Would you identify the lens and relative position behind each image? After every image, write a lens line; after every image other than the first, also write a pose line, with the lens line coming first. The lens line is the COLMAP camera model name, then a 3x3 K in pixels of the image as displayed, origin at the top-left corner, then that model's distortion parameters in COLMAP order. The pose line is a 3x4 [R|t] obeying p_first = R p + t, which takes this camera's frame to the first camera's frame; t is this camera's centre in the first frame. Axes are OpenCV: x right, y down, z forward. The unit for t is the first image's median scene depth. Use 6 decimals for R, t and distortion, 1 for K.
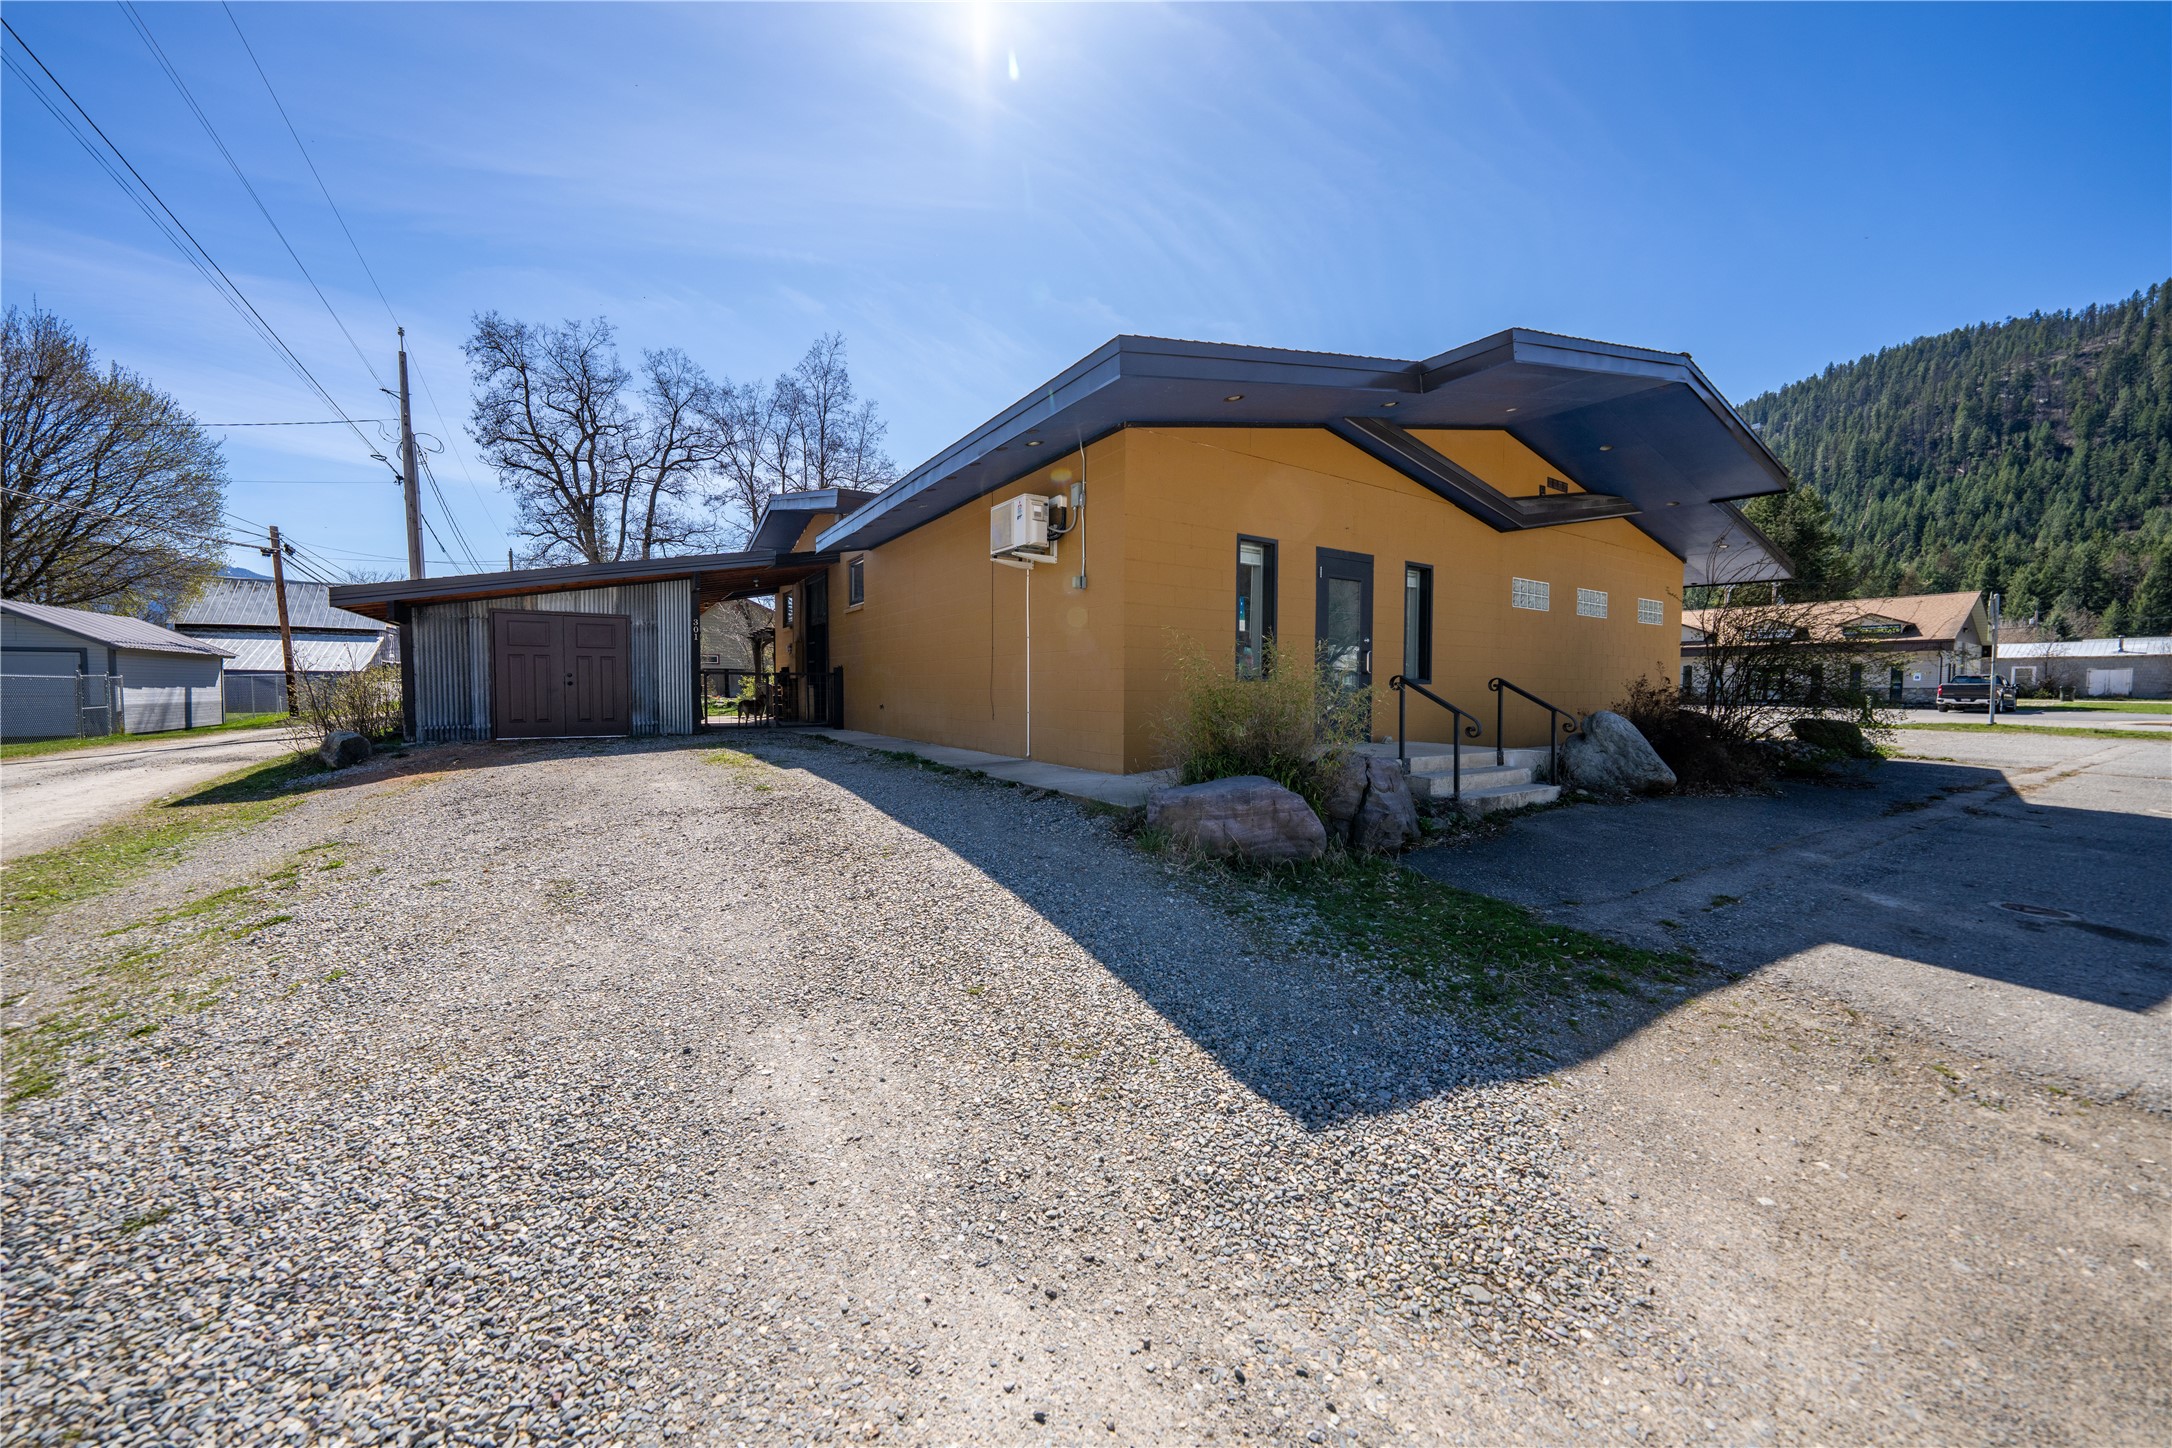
lens RADIAL K [[762.7, 0, 1086.9], [0, 762.7, 720.3], [0, 0, 1]] dist [-0.031449, 0.007700]
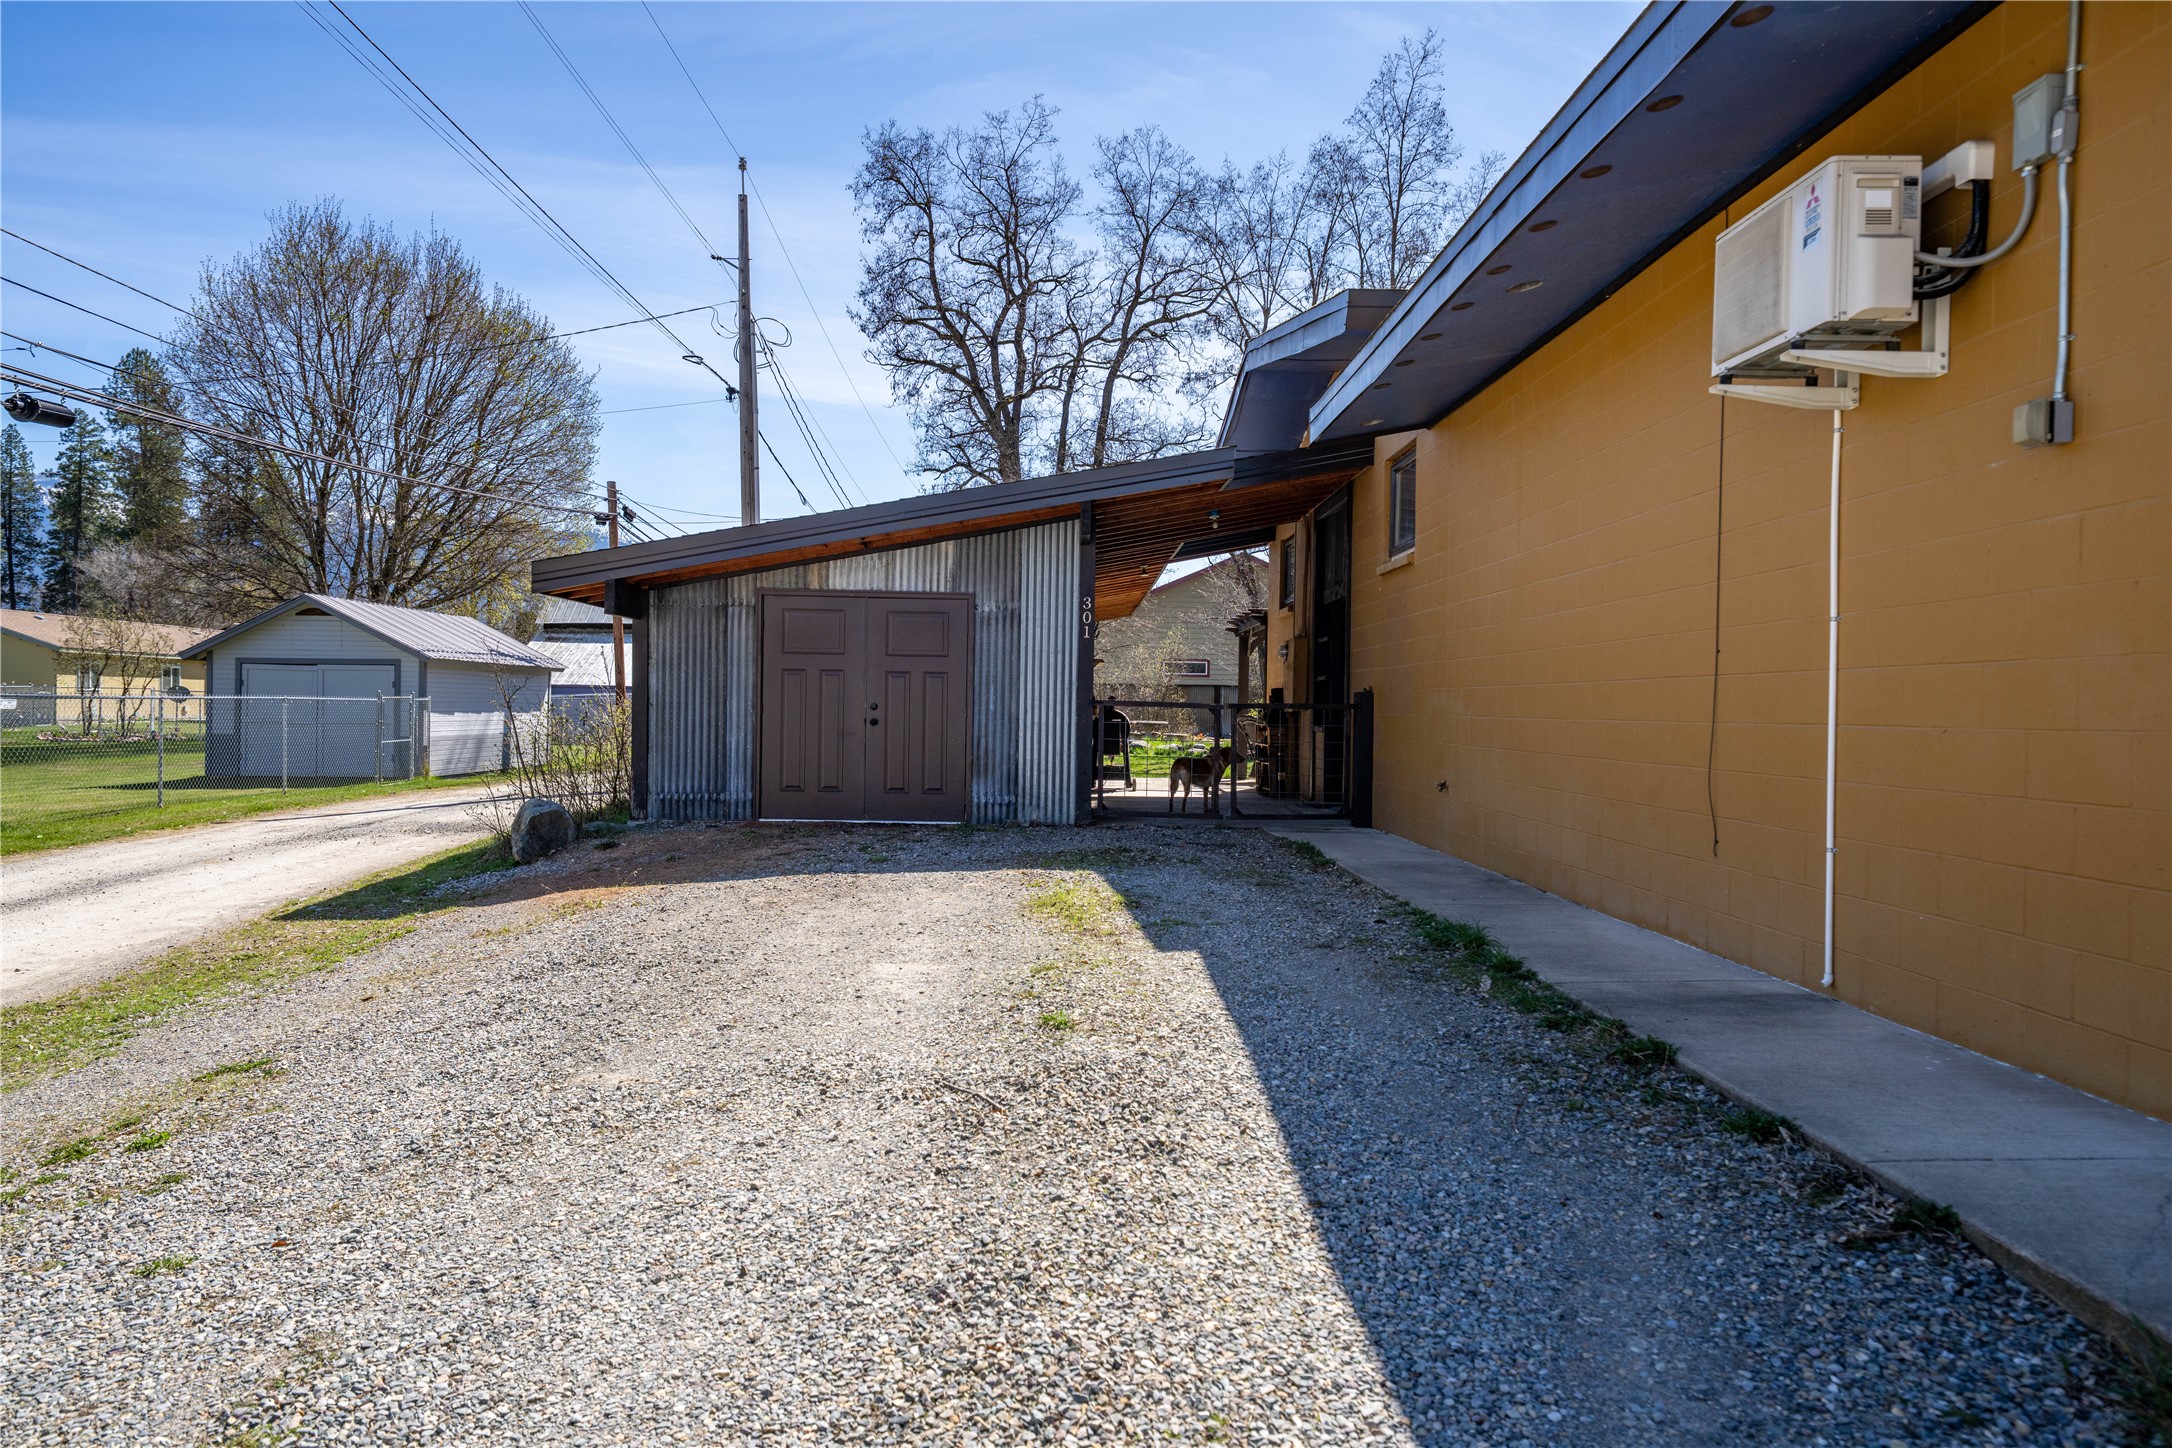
lens RADIAL K [[1424.8, 0, 1086.0], [0, 1424.8, 724.0], [0, 0, 1]] dist [0.027636, -0.001057]
pose [[0.849648, 0.014131, -0.527162, -0.009643], [-0.033916, 0.999036, -0.027885, -0.014268], [0.526259, 0.041572, 0.849307, 0.123979]]
